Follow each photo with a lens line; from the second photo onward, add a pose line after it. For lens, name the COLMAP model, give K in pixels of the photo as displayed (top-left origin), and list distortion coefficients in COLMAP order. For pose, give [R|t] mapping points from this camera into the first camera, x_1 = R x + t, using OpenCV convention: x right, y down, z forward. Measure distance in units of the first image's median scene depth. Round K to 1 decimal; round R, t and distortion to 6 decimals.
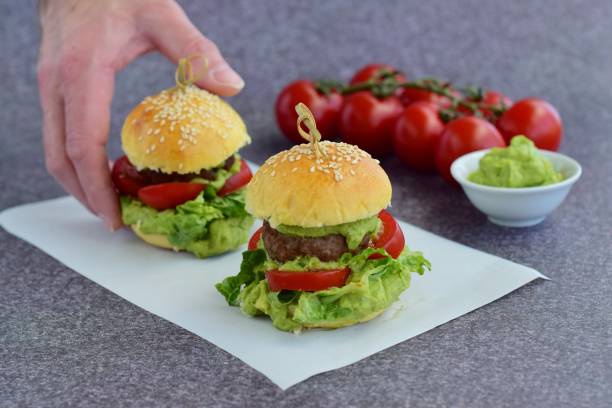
lens RADIAL K [[1549.5, 0, 306.0], [0, 1549.5, 204.0], [0, 0, 1]] dist [-0.168500, -0.321230]
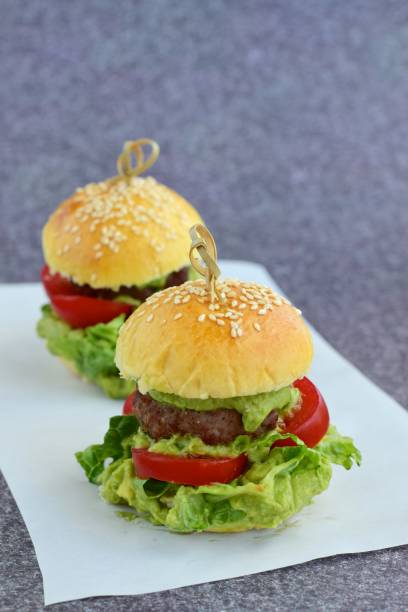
lens RADIAL K [[1549.5, 0, 204.0], [0, 1549.5, 306.0], [0, 0, 1]] dist [-0.168500, -0.321230]
pose [[0.993040, 0.082610, -0.083941, 0.064440], [-0.081413, 0.996525, 0.017594, -0.040139], [0.085103, -0.010637, 0.996315, 0.278923]]
